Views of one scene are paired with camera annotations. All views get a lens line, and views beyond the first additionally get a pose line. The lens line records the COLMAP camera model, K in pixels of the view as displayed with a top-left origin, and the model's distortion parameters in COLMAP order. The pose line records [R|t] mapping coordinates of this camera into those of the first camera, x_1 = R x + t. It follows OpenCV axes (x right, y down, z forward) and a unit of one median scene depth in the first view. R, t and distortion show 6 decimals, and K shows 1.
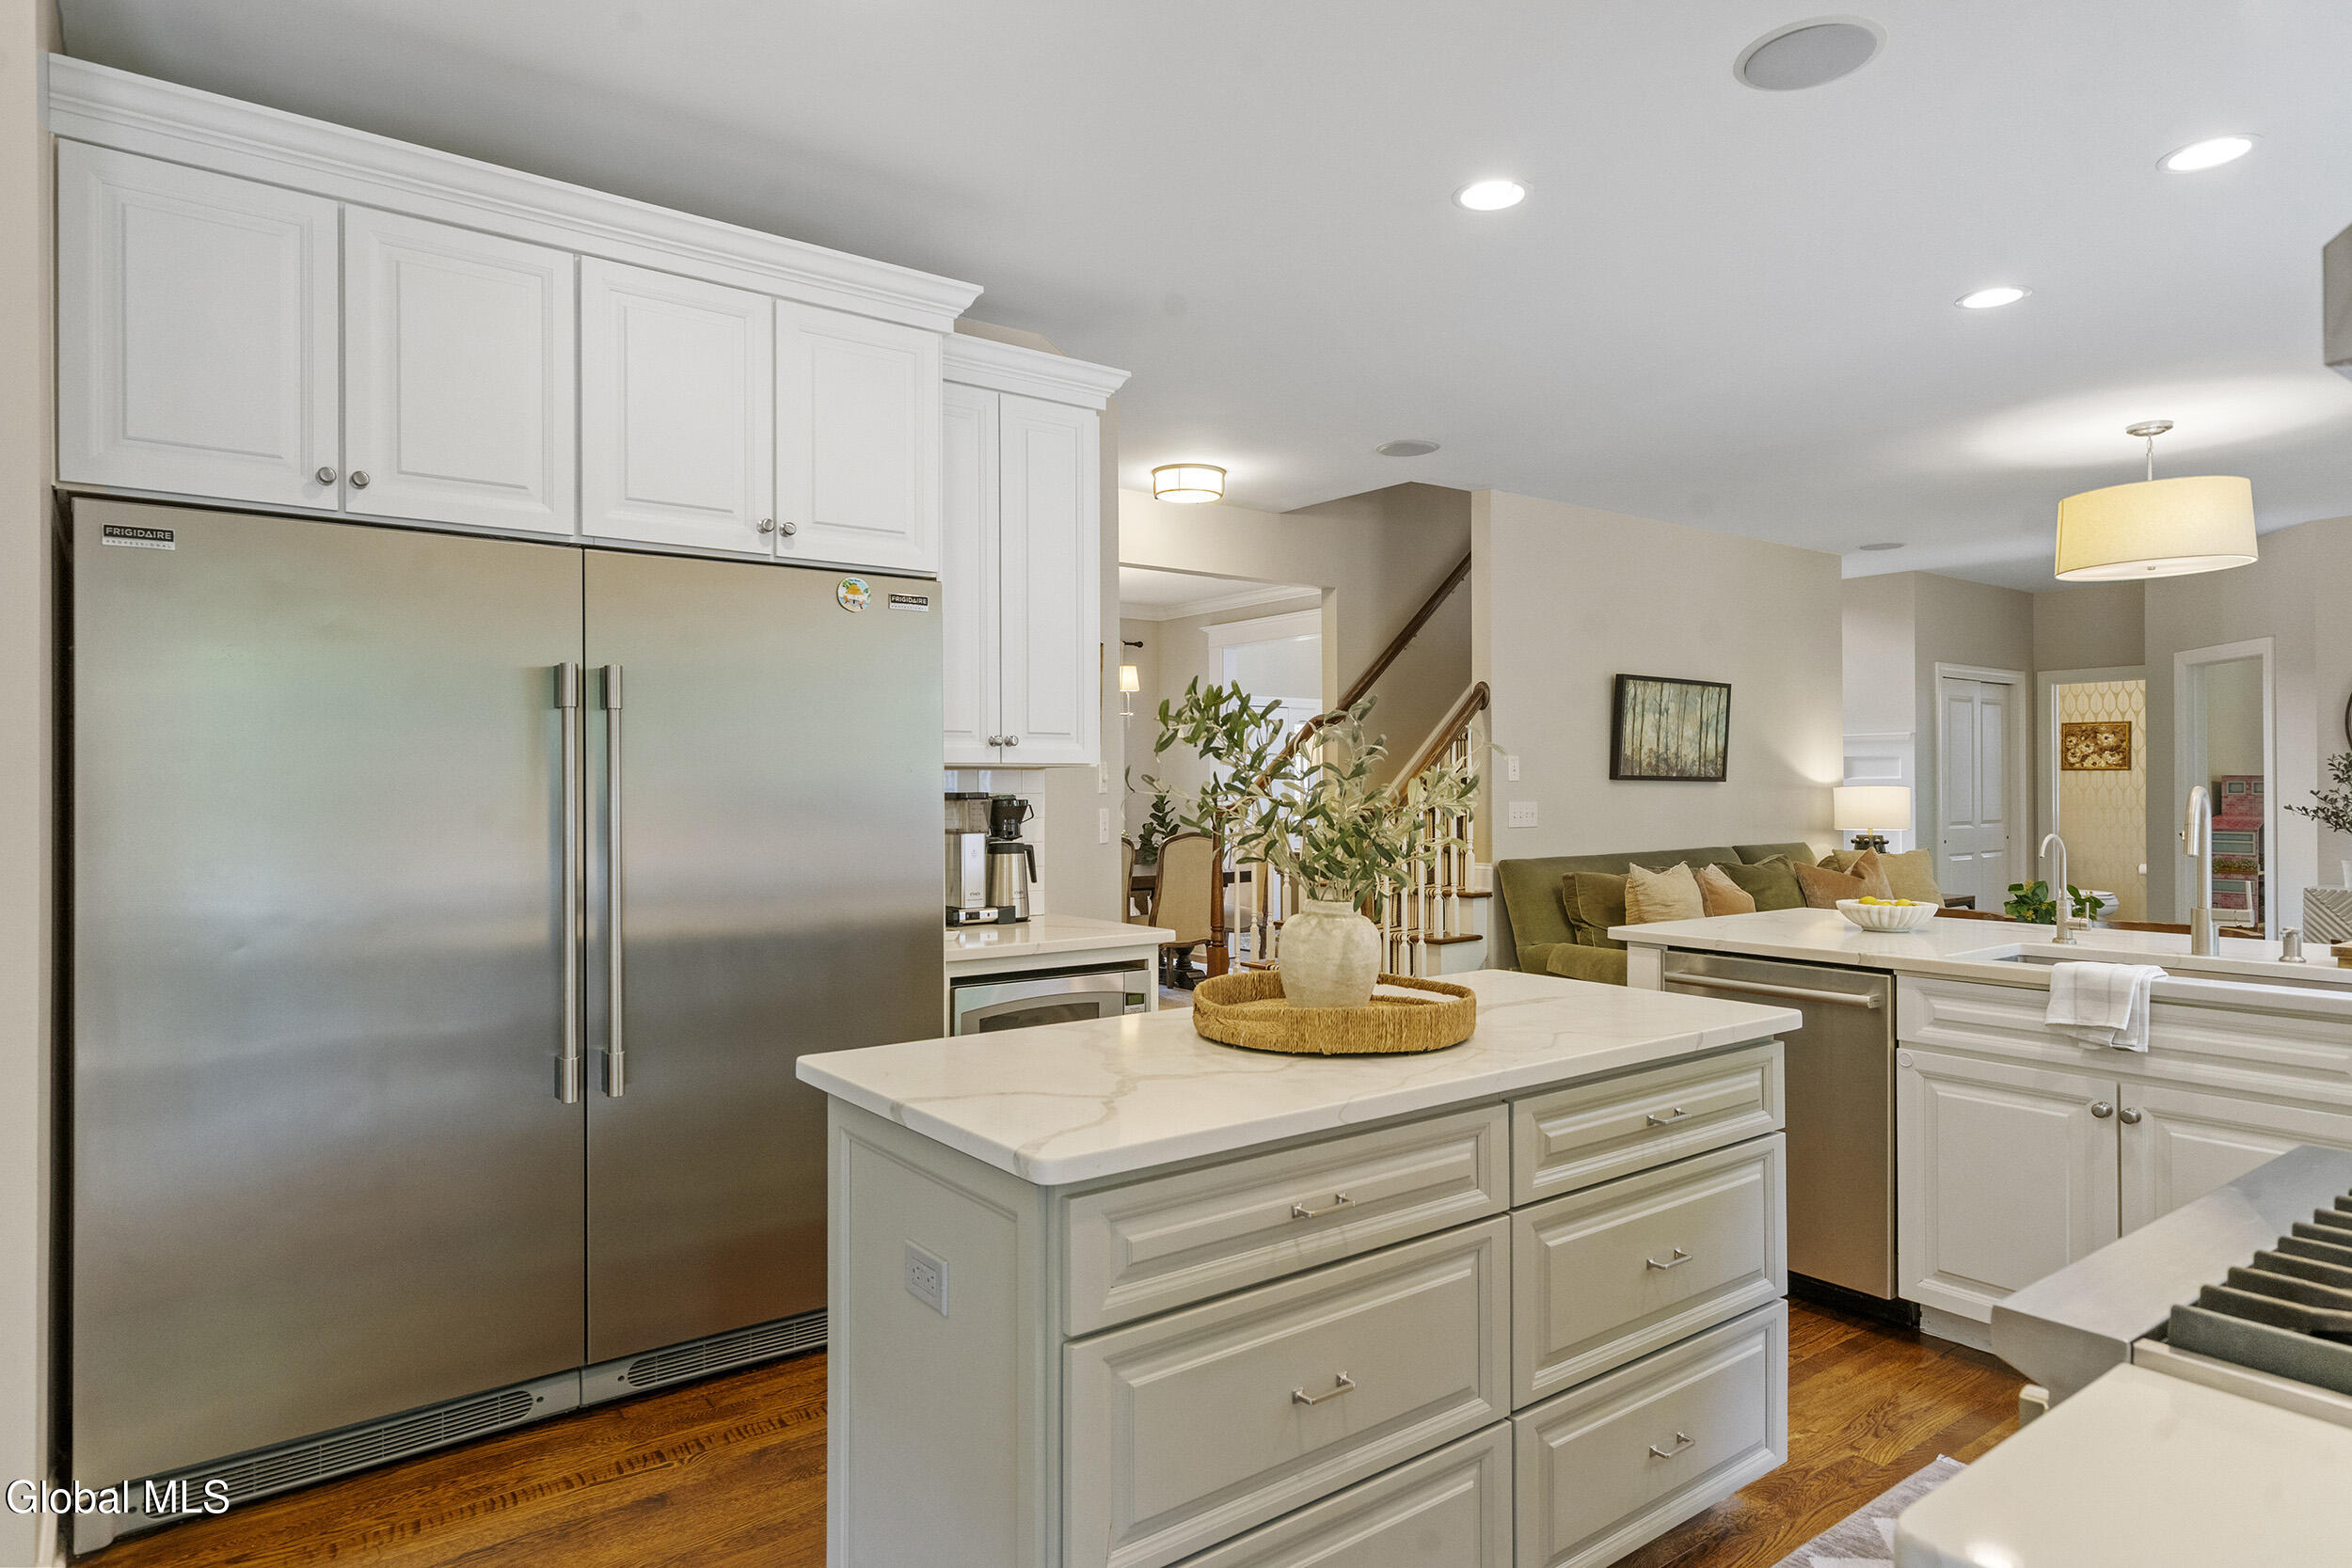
lens RADIAL K [[1360.3, 0, 1165.3], [0, 1360.3, 778.8], [0, 0, 1]] dist [0.005175, -0.002267]
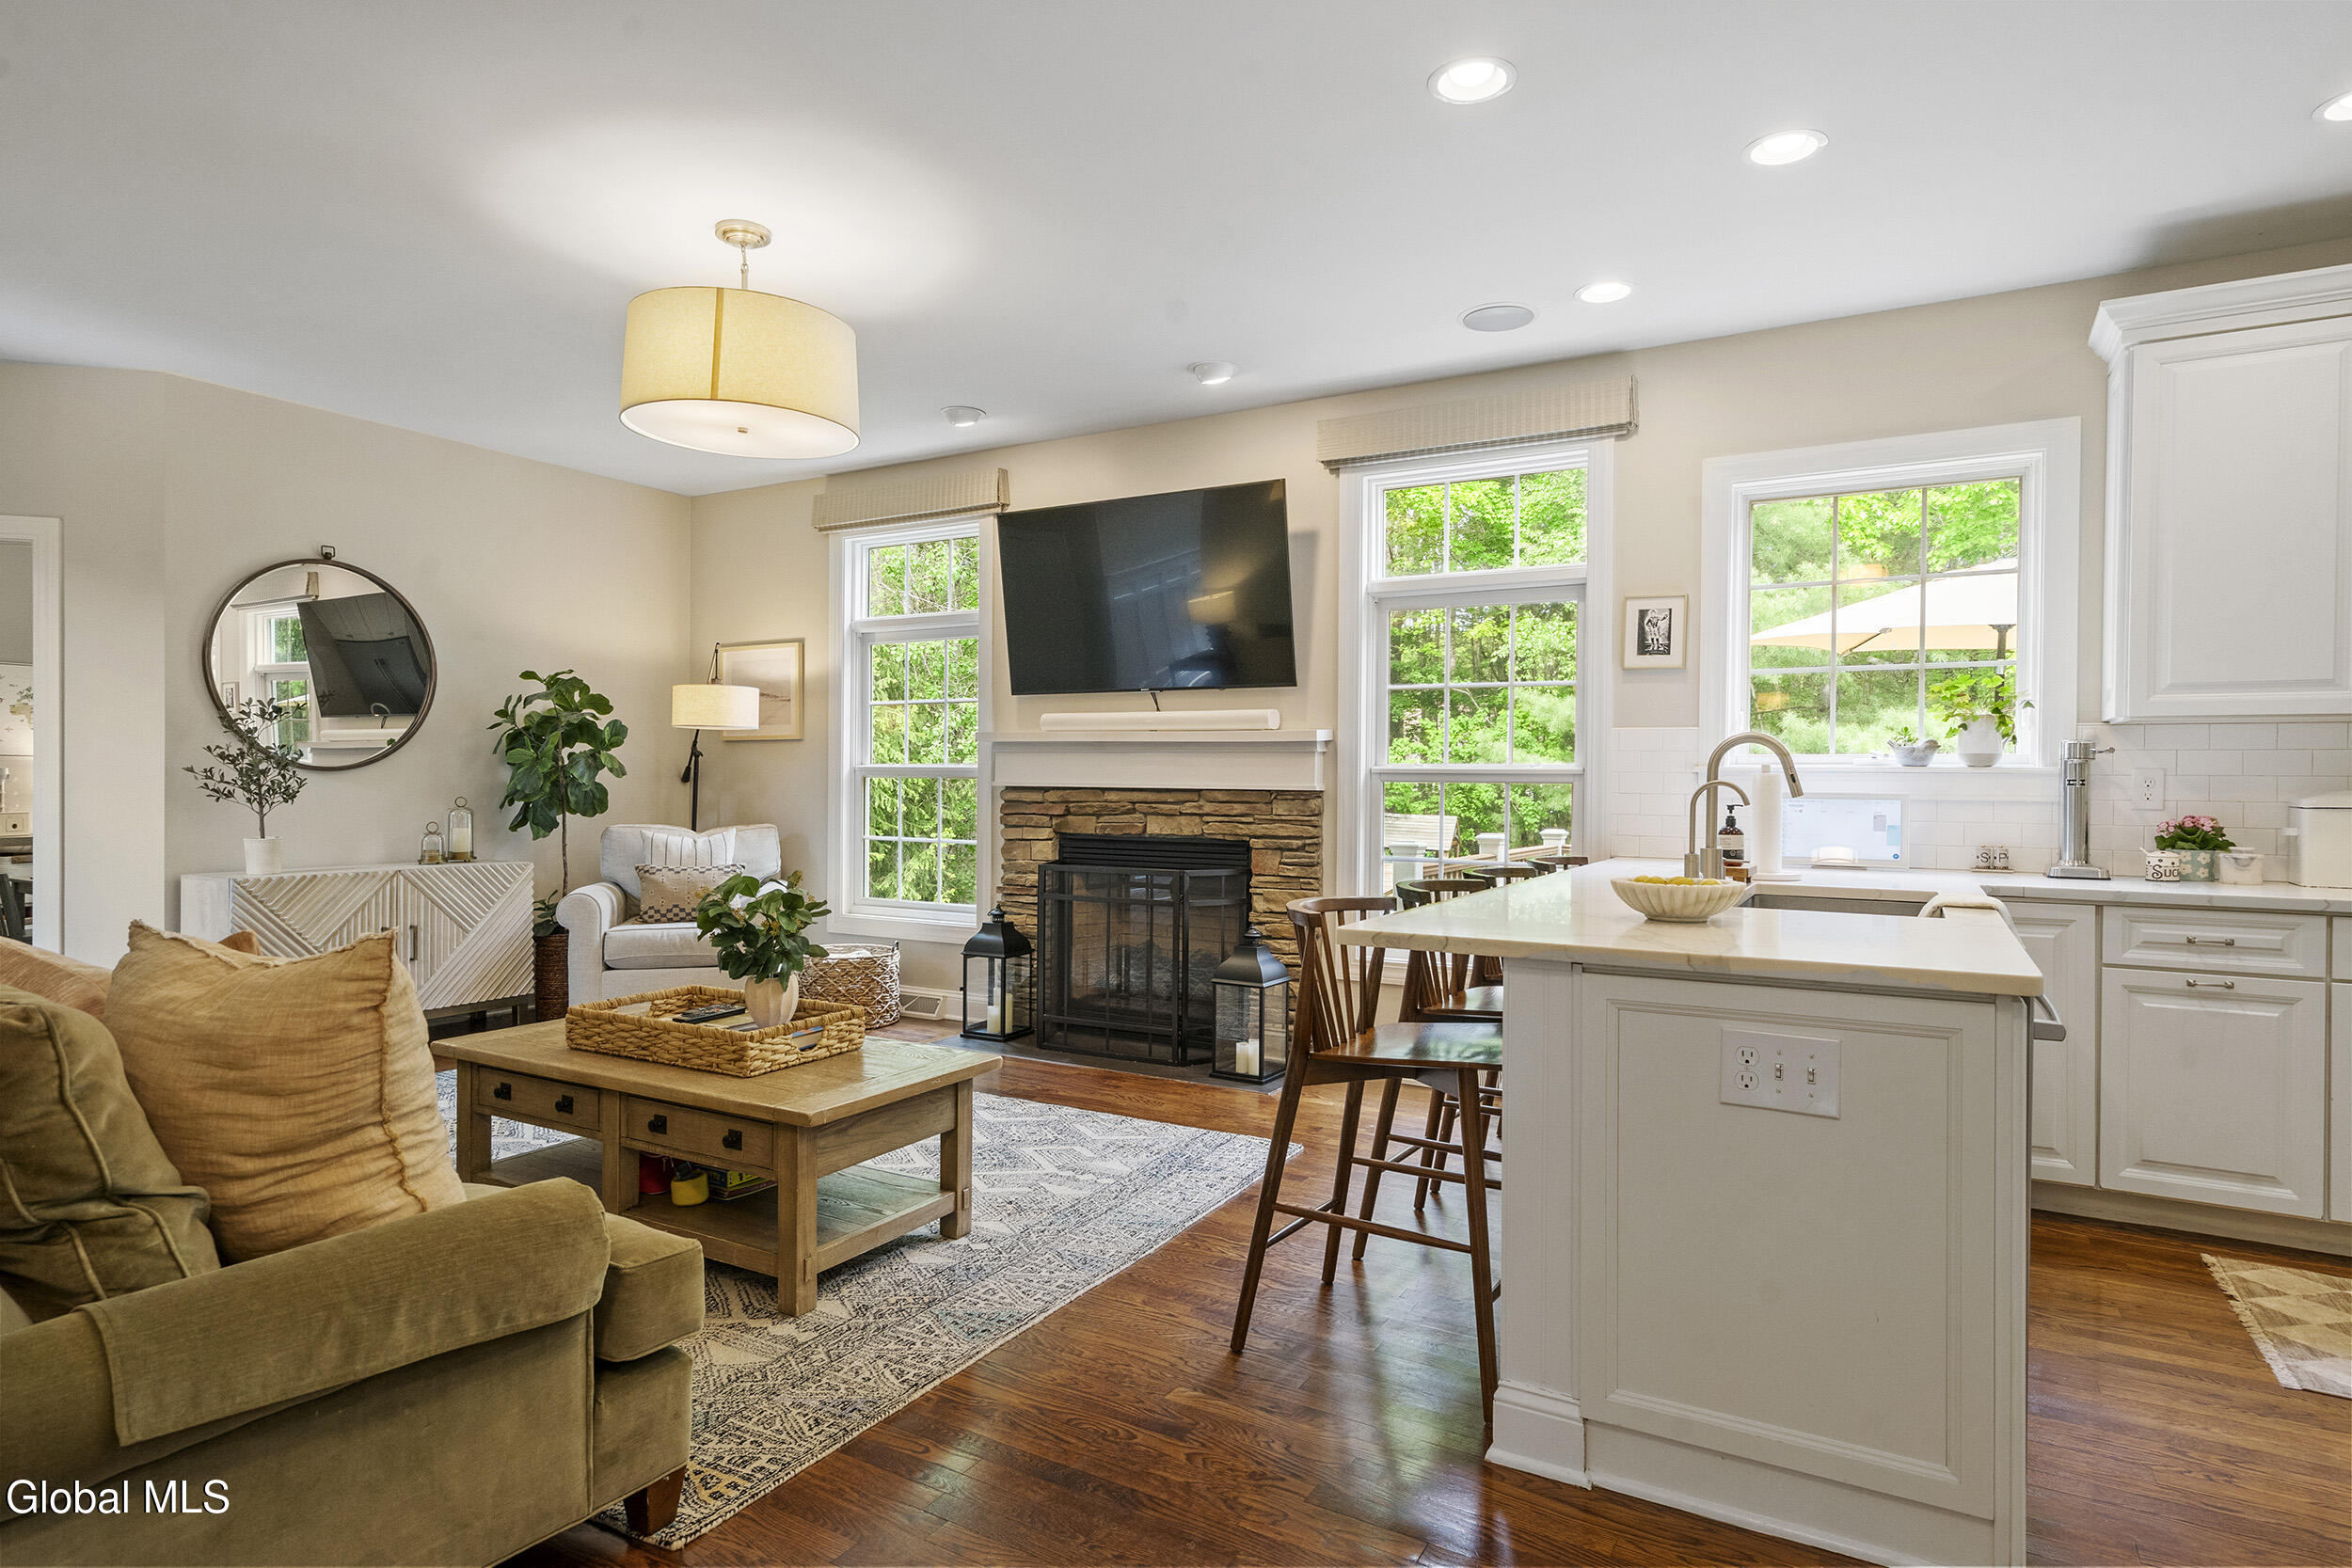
lens RADIAL K [[1263.0, 0, 1176.8], [0, 1263.0, 781.1], [0, 0, 1]] dist [0.000468, 0.003626]
pose [[-0.395697, -0.000059, 0.918381, 0.012948], [-0.012931, 0.999901, -0.005507, 0.025006], [-0.918290, -0.014054, -0.395659, 0.802223]]
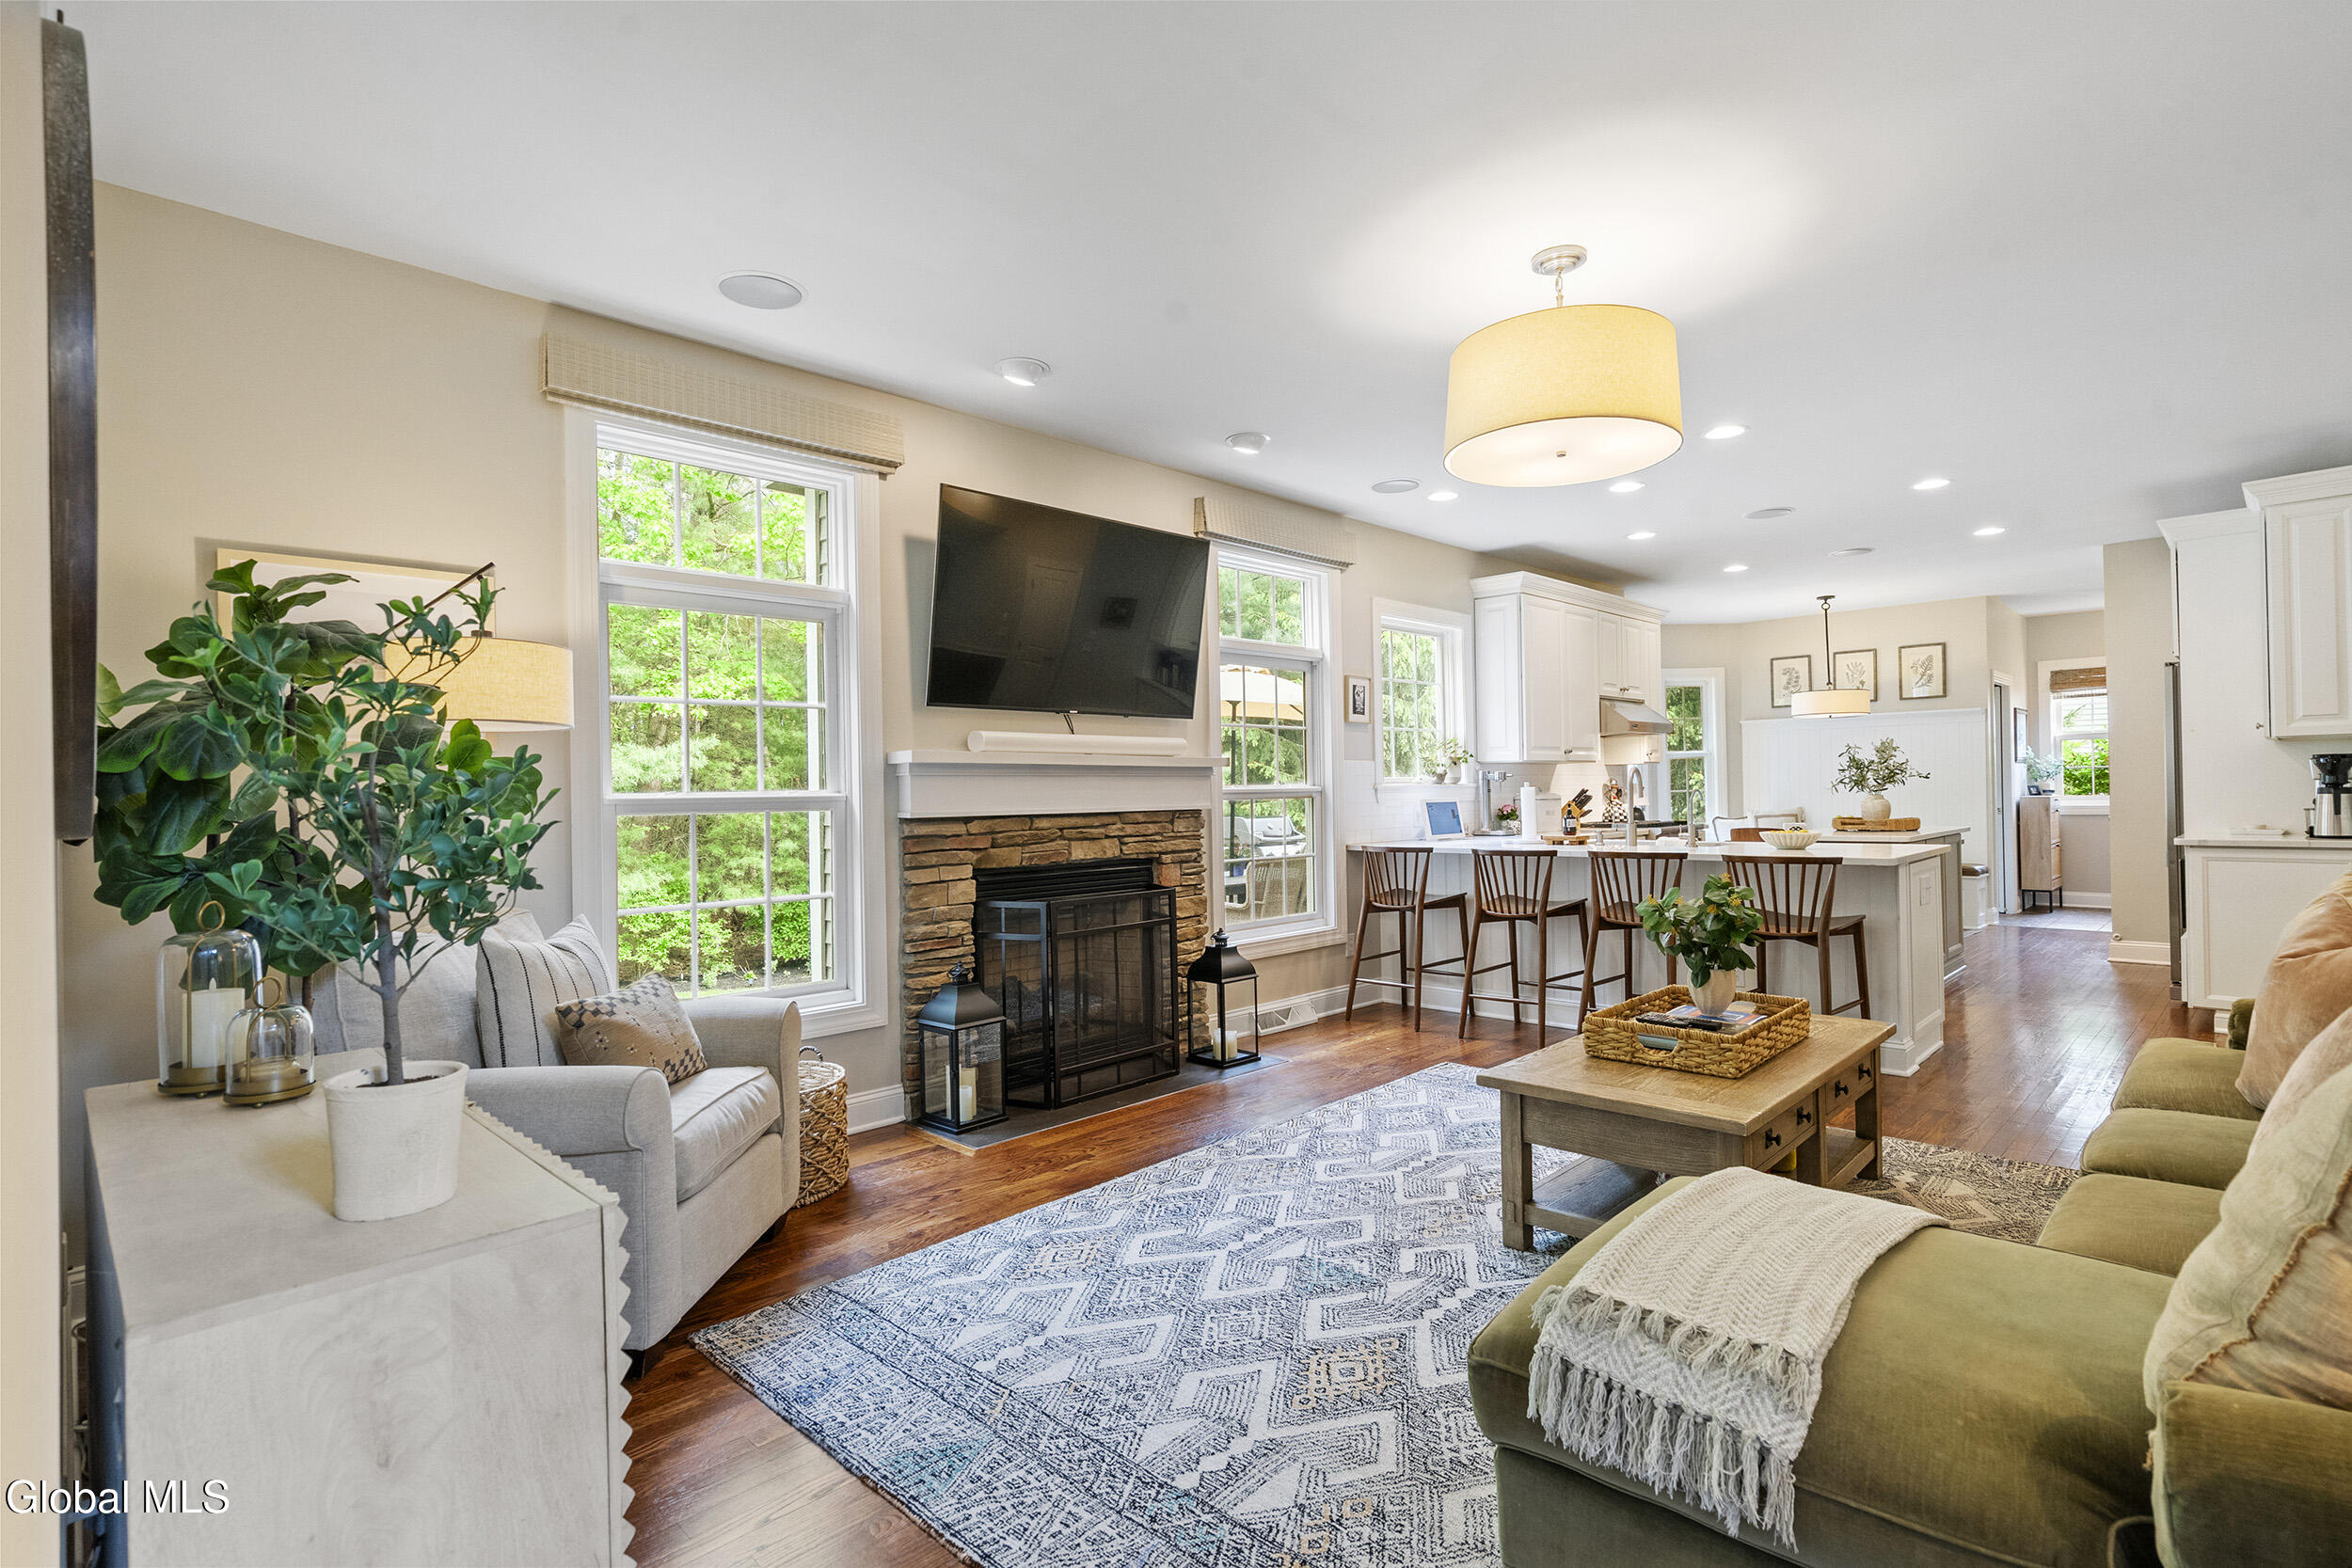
lens RADIAL K [[1133.0, 0, 1169.4], [0, 1133.0, 784.5], [0, 0, 1]] dist [0.000055, -0.000036]
pose [[-0.989161, 0.022168, -0.145149, 0.782390], [0.024698, 0.999573, -0.015646, 0.020215], [0.144740, -0.019061, -0.989286, 1.193862]]
